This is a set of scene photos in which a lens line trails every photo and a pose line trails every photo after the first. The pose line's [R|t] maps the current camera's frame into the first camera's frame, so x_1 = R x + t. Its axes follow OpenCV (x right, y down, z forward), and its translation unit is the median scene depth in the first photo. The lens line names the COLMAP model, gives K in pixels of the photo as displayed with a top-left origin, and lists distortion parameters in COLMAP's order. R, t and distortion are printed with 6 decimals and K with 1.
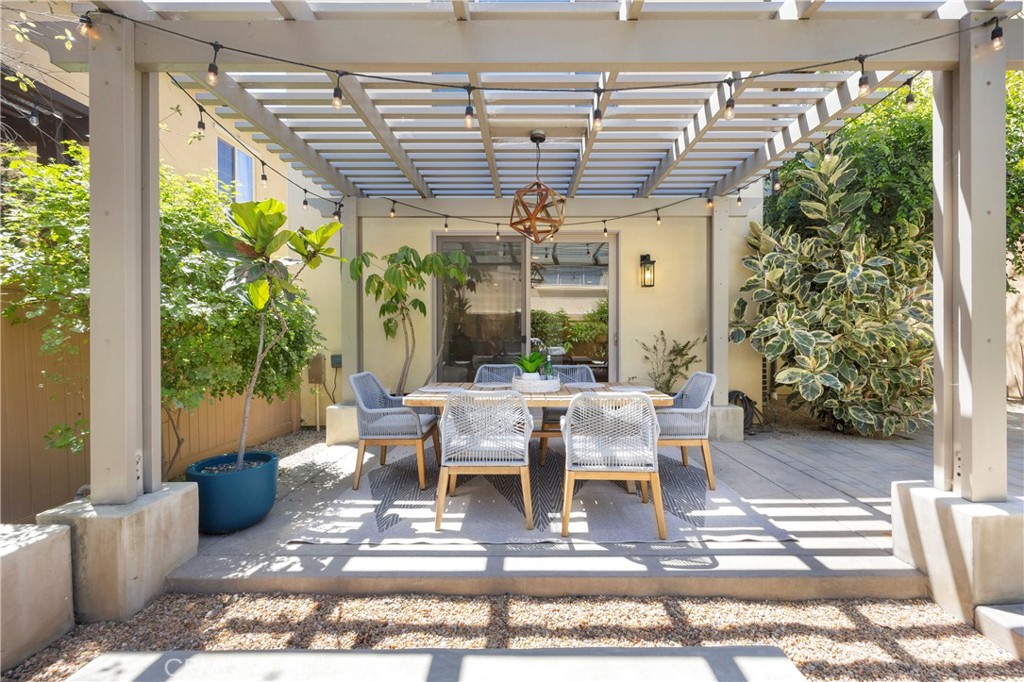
lens RADIAL K [[413.6, 0, 515.8], [0, 413.6, 332.0], [0, 0, 1]] dist [-0.001875, -0.000290]
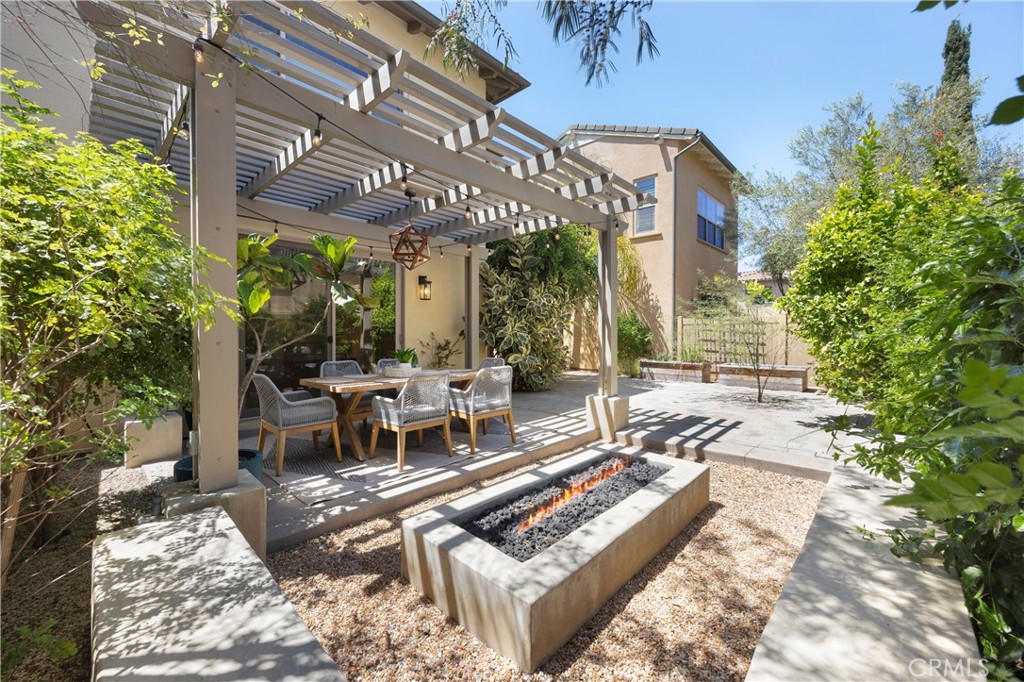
lens RADIAL K [[413.6, 0, 515.8], [0, 413.6, 332.0], [0, 0, 1]] dist [-0.001875, -0.000290]
pose [[0.670677, 0.002946, 0.741743, -1.059981], [-0.003142, 0.999994, -0.001130, -0.007380], [-0.741743, -0.001573, 0.670683, -0.281499]]
